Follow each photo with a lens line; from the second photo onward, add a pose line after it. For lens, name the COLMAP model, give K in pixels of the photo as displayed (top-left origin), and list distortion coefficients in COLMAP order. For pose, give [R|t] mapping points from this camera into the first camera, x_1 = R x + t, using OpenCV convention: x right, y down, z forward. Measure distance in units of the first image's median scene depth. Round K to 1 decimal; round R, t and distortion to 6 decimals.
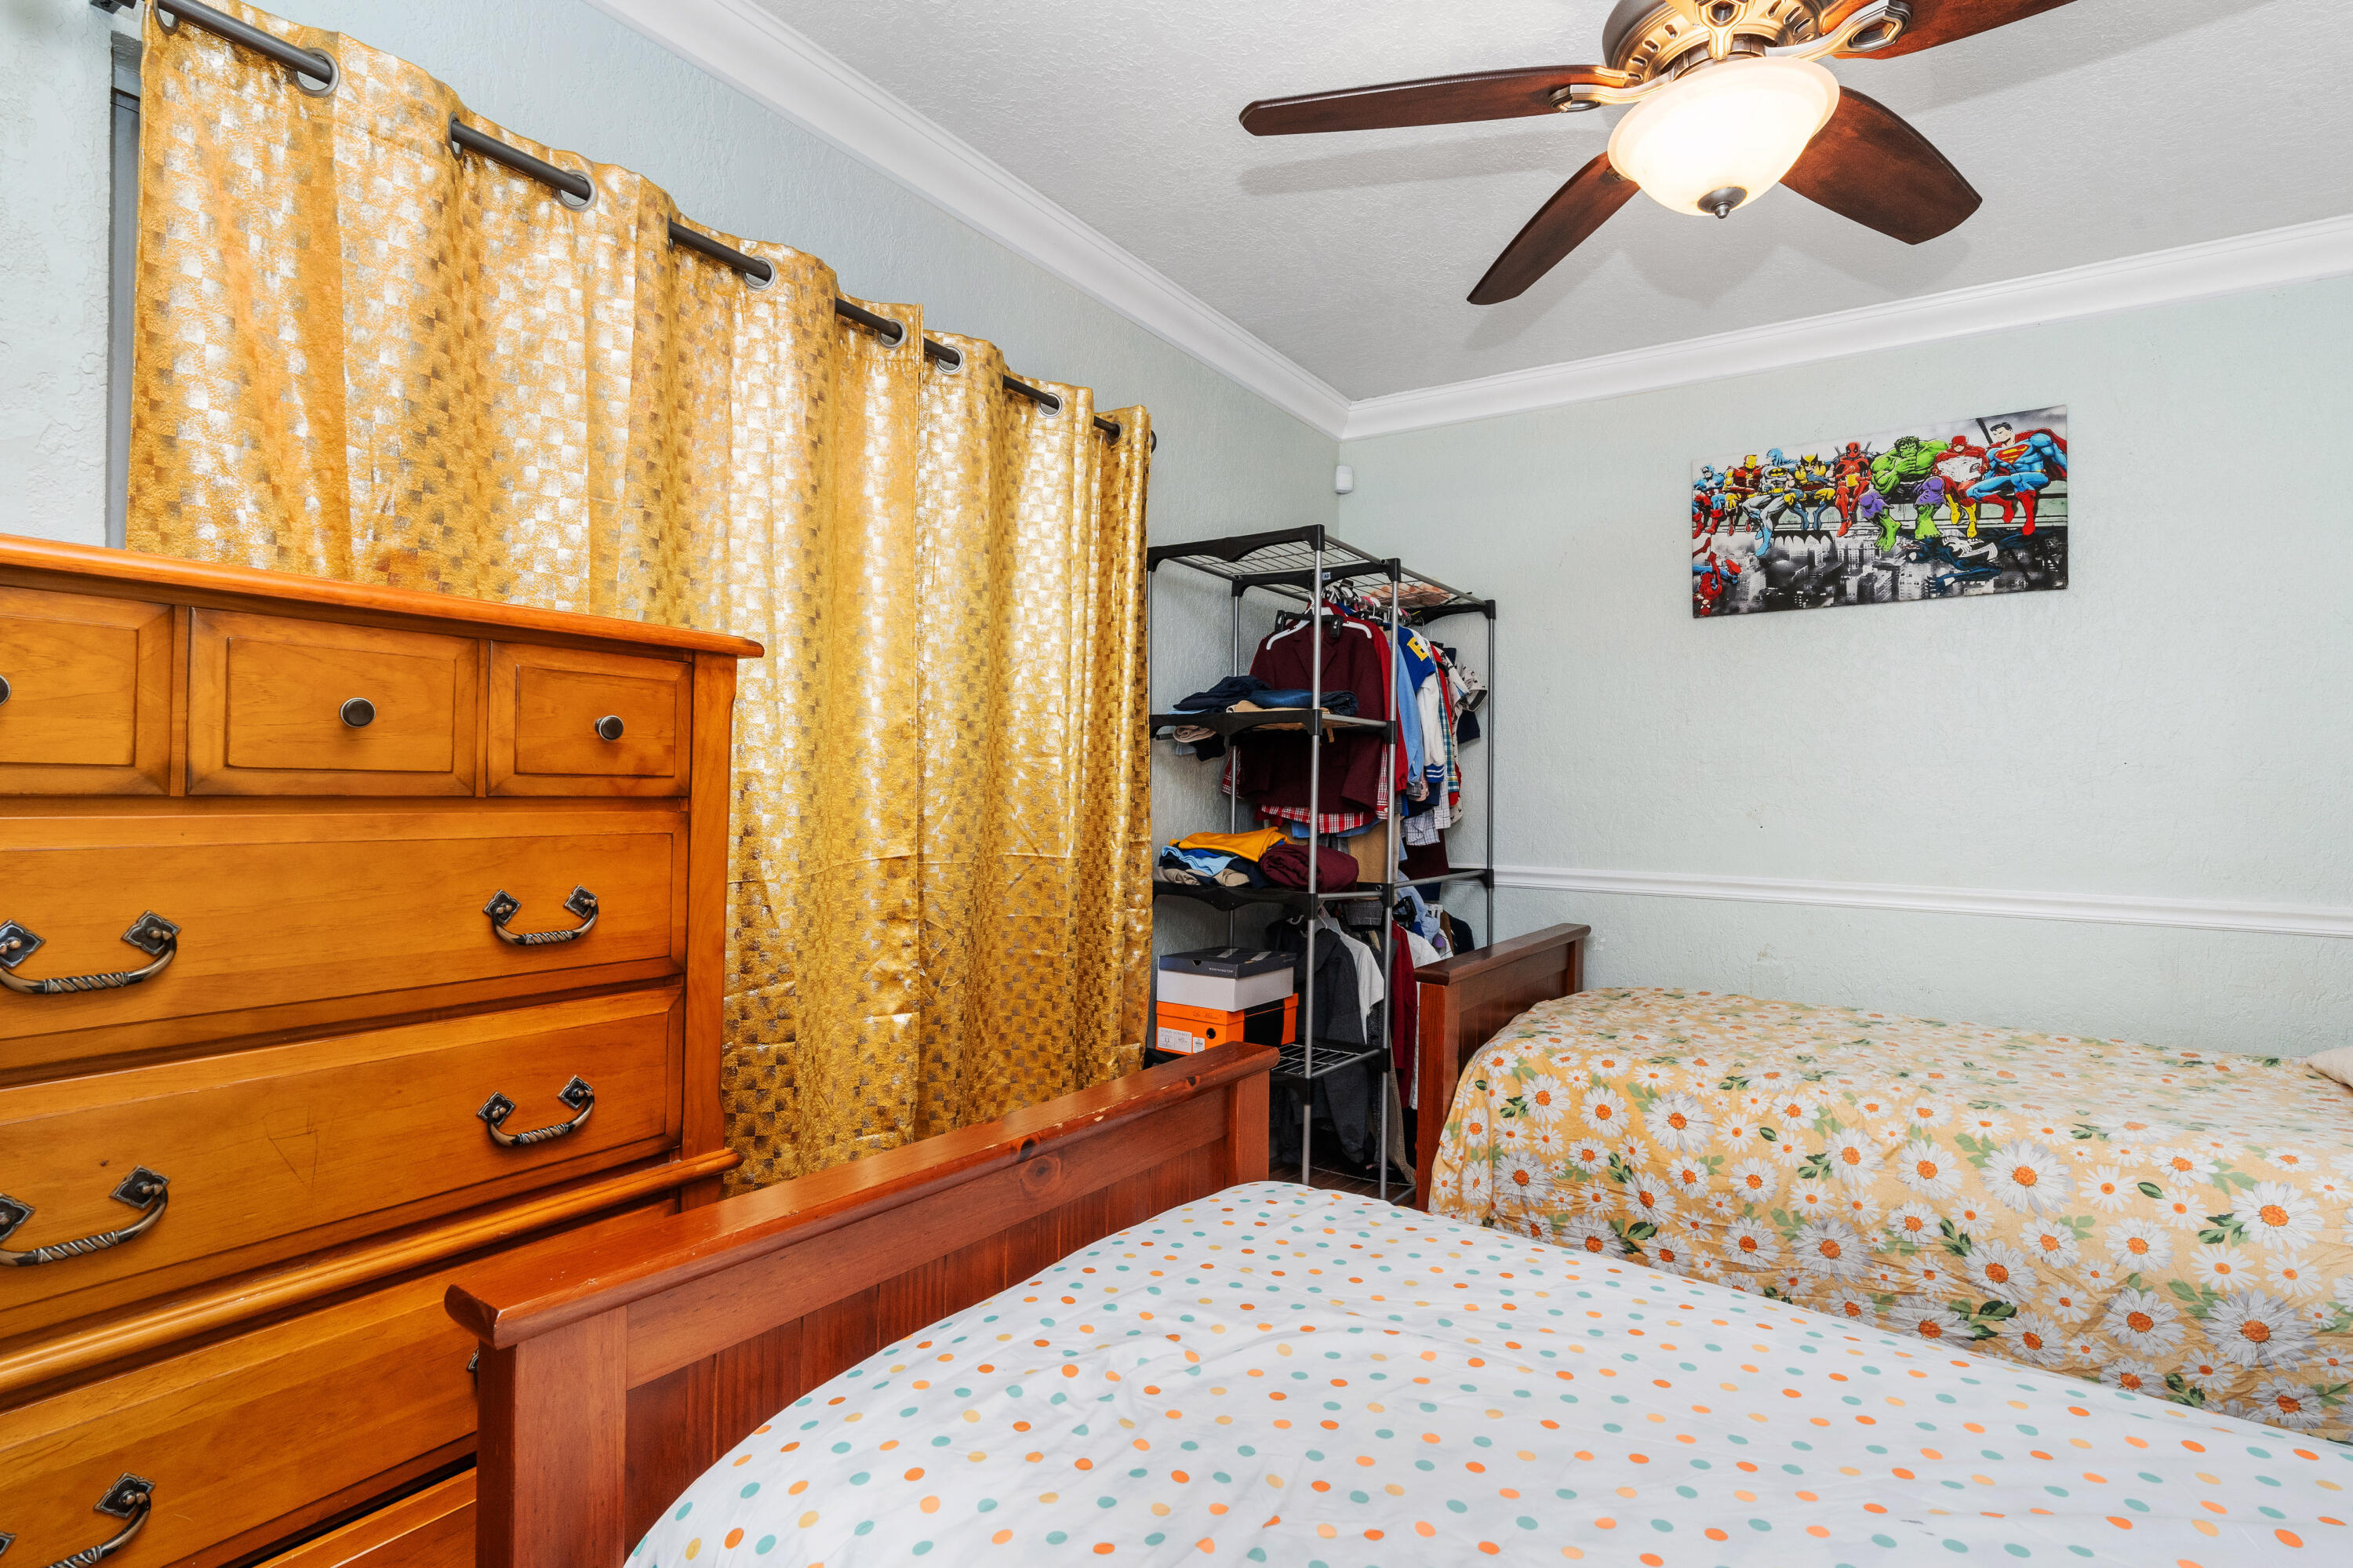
lens RADIAL K [[1161.4, 0, 1167.6], [0, 1161.4, 786.5], [0, 0, 1]] dist [-0.005593, 0.005262]
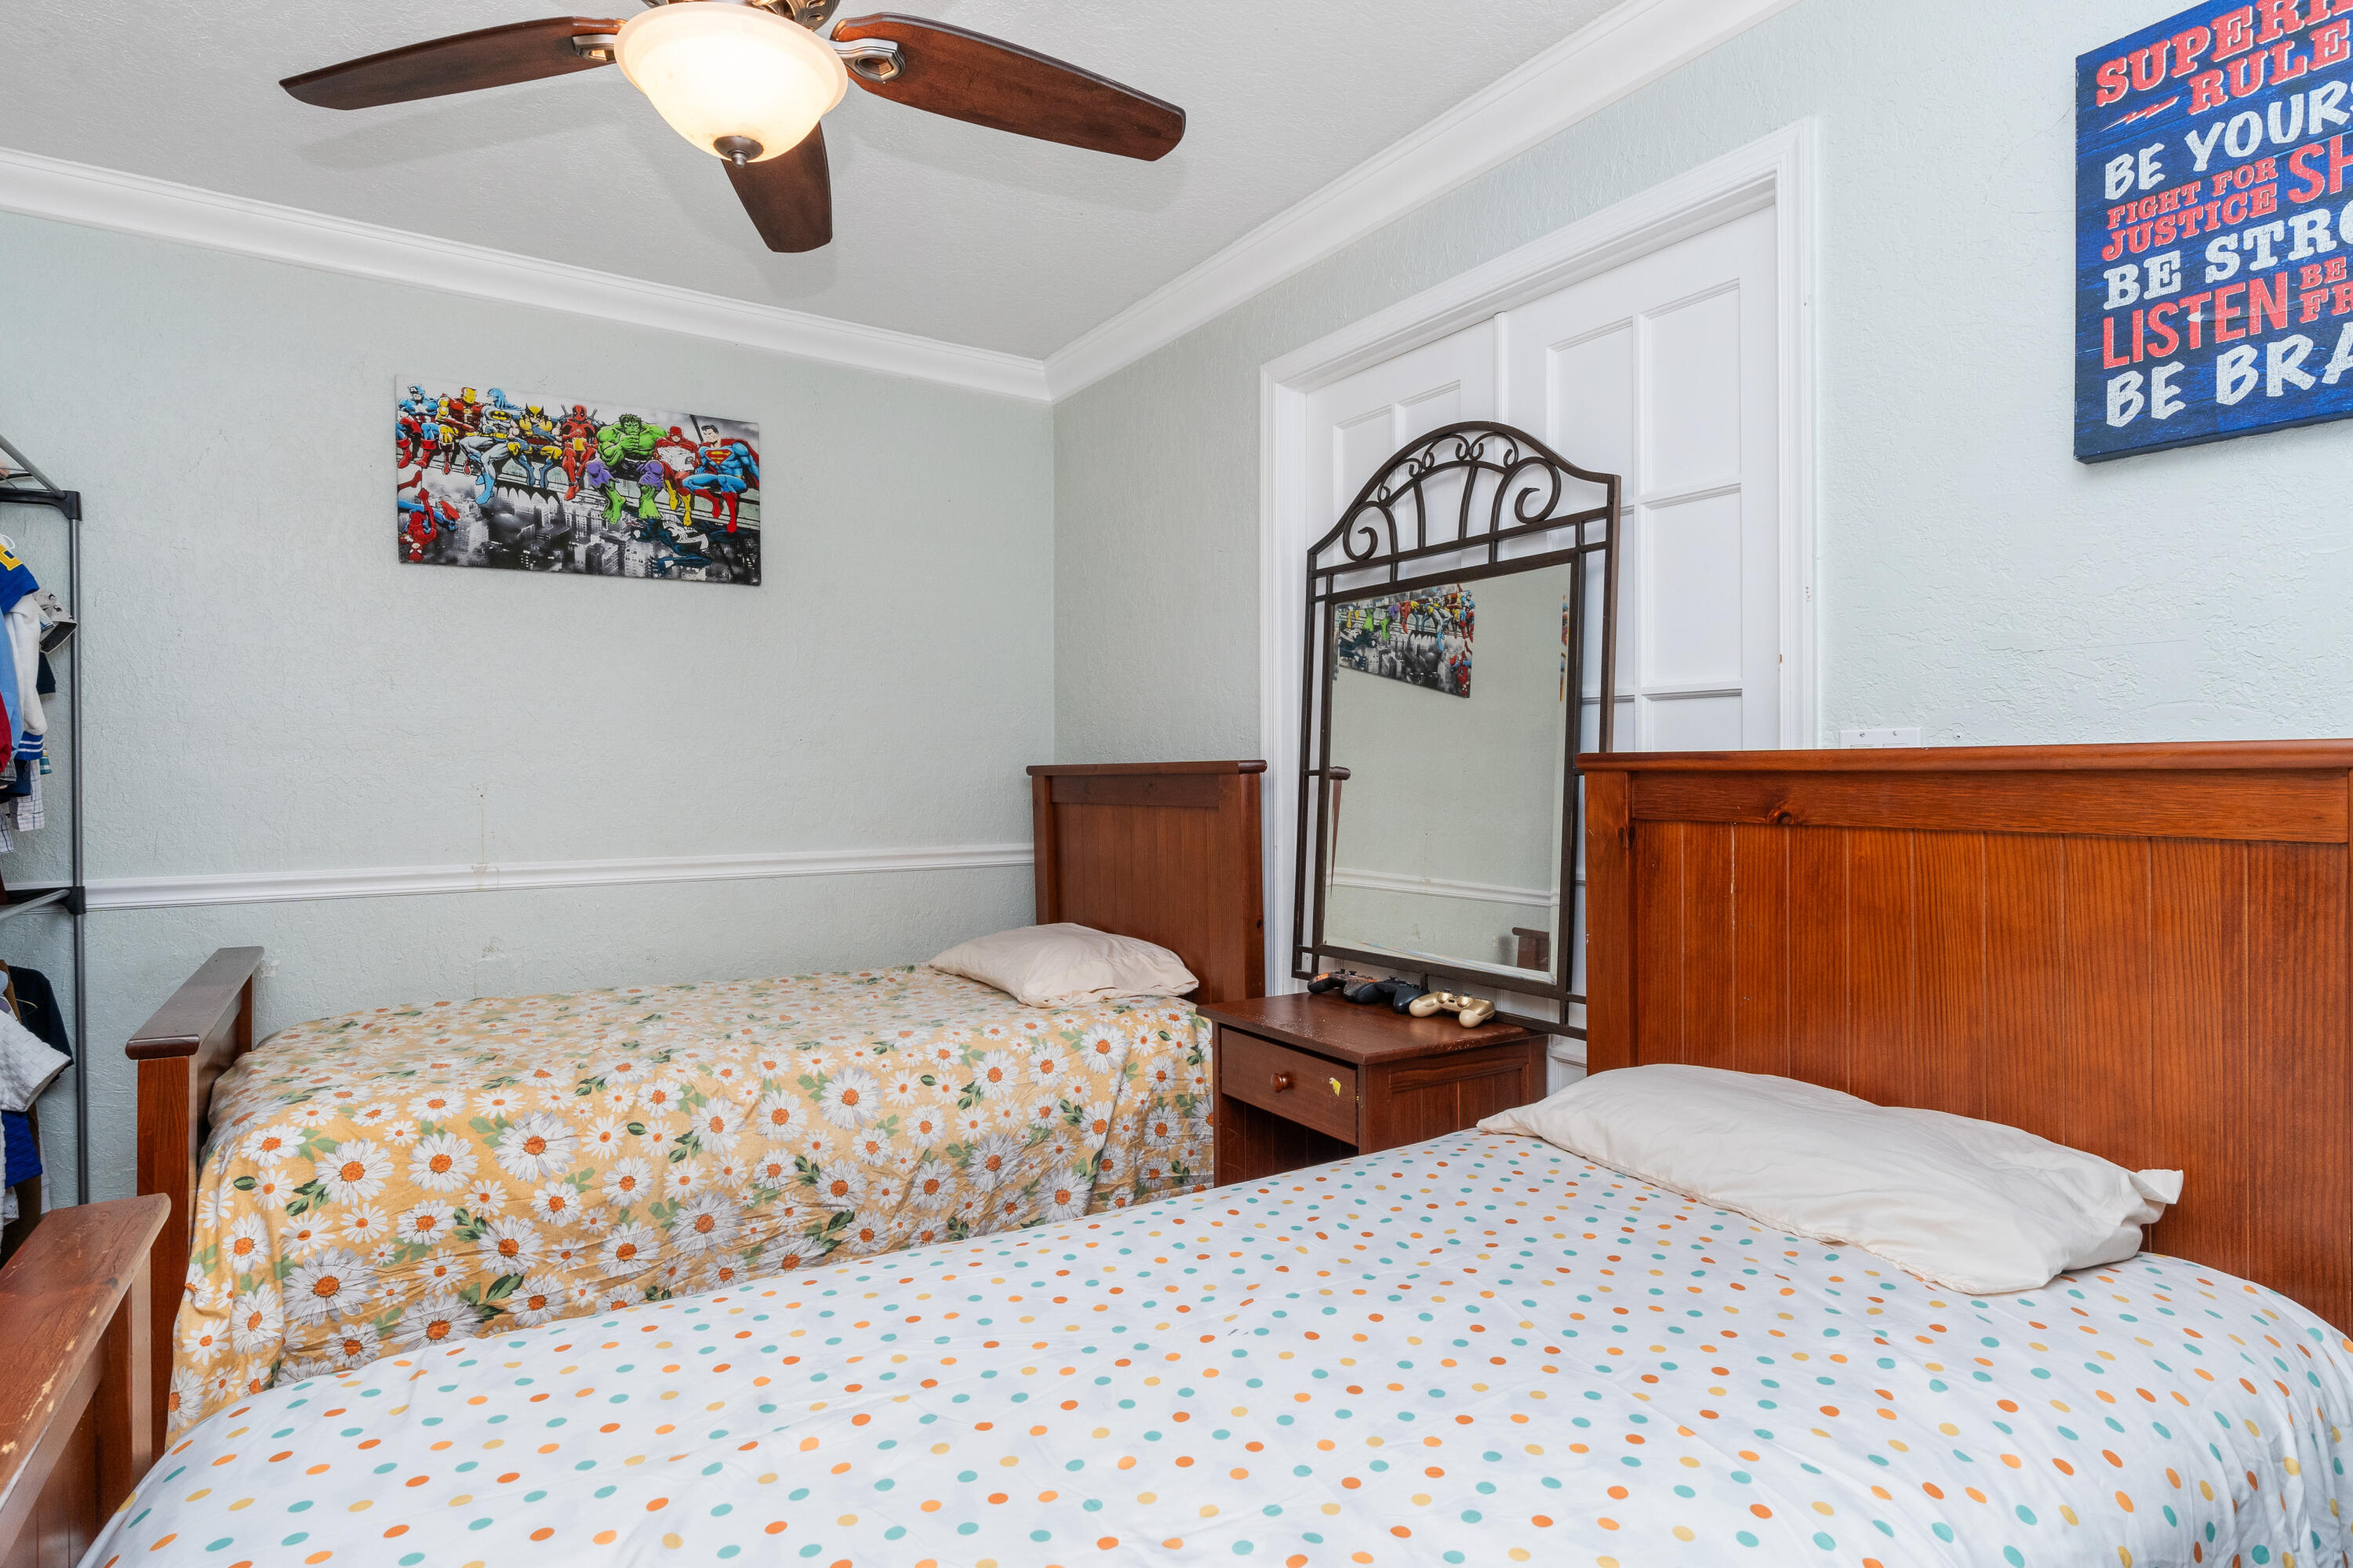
lens RADIAL K [[1243.6, 0, 1170.8], [0, 1243.6, 762.8], [0, 0, 1]] dist [-0.007241, 0.006938]
pose [[0.375862, -0.008165, 0.926640, -0.231252], [0.007867, 0.999953, 0.005620, -0.000858], [-0.926642, 0.005178, 0.375908, 0.194646]]
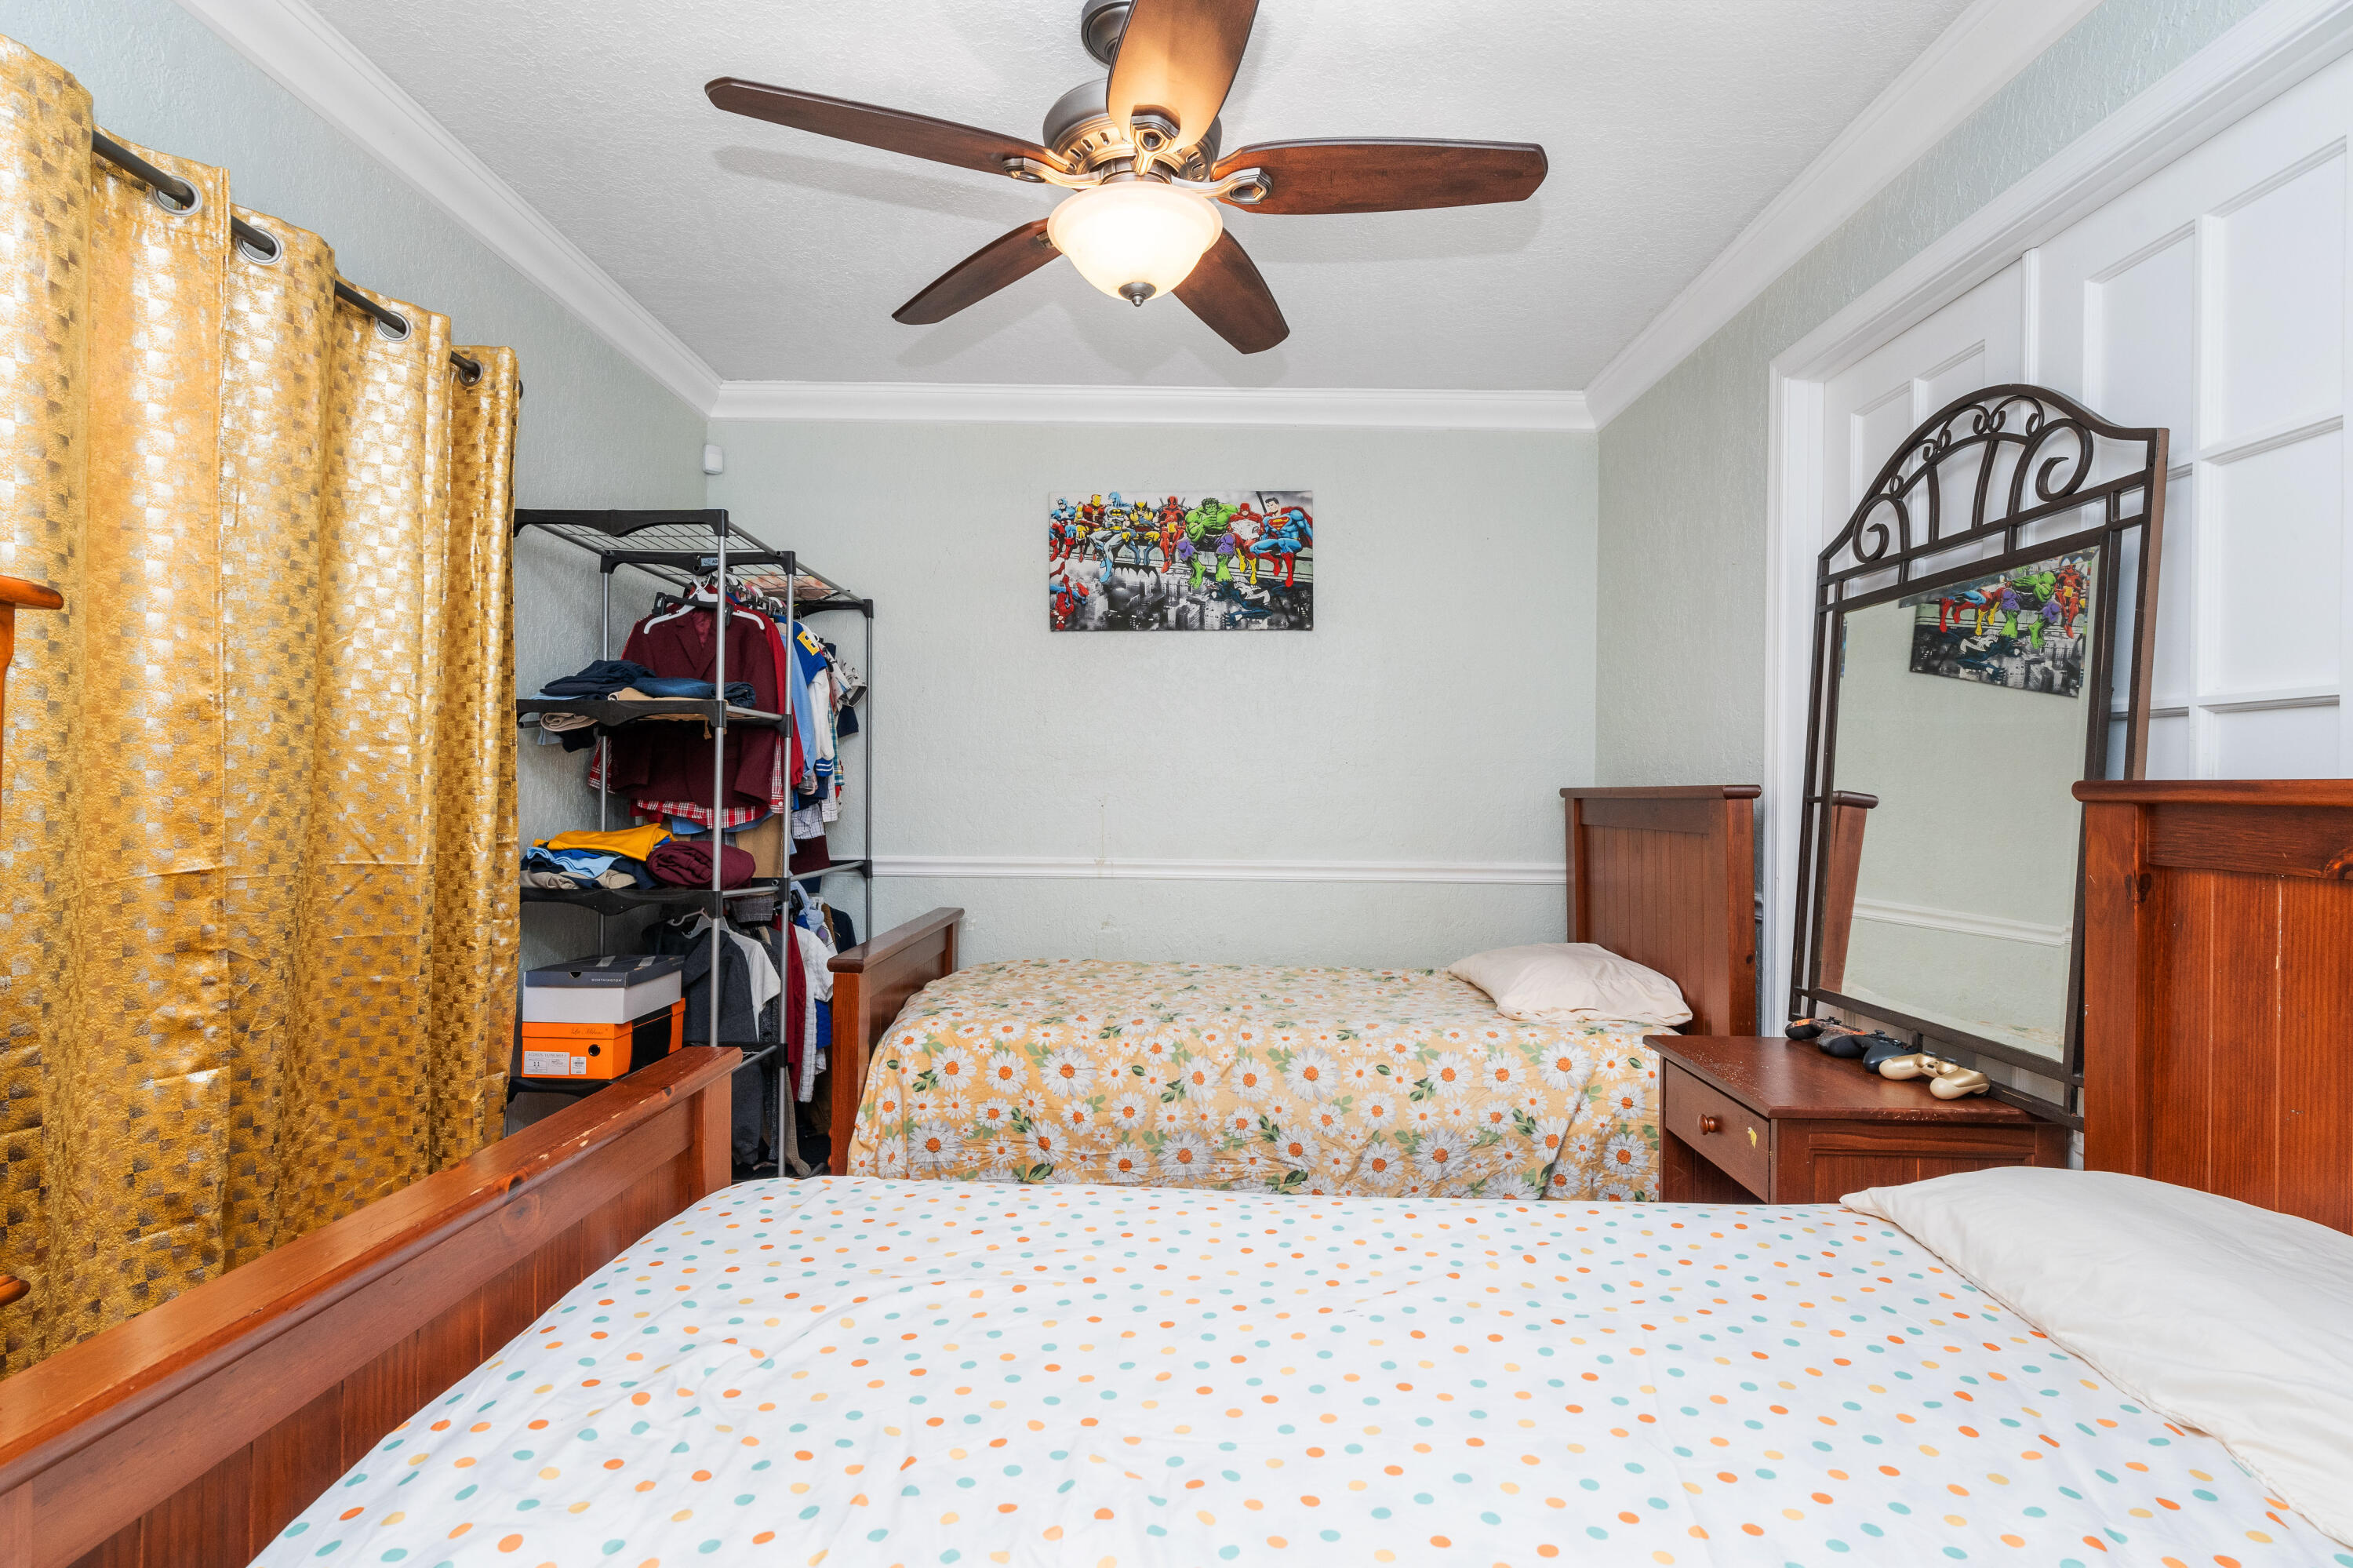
lens RADIAL K [[1161.4, 0, 1167.6], [0, 1161.4, 786.5], [0, 0, 1]] dist [-0.005593, 0.005262]
pose [[0.831988, -0.003674, 0.554782, -0.110155], [-0.000083, 0.999977, 0.006746, -0.001670], [-0.554794, -0.005659, 0.831968, -0.011488]]
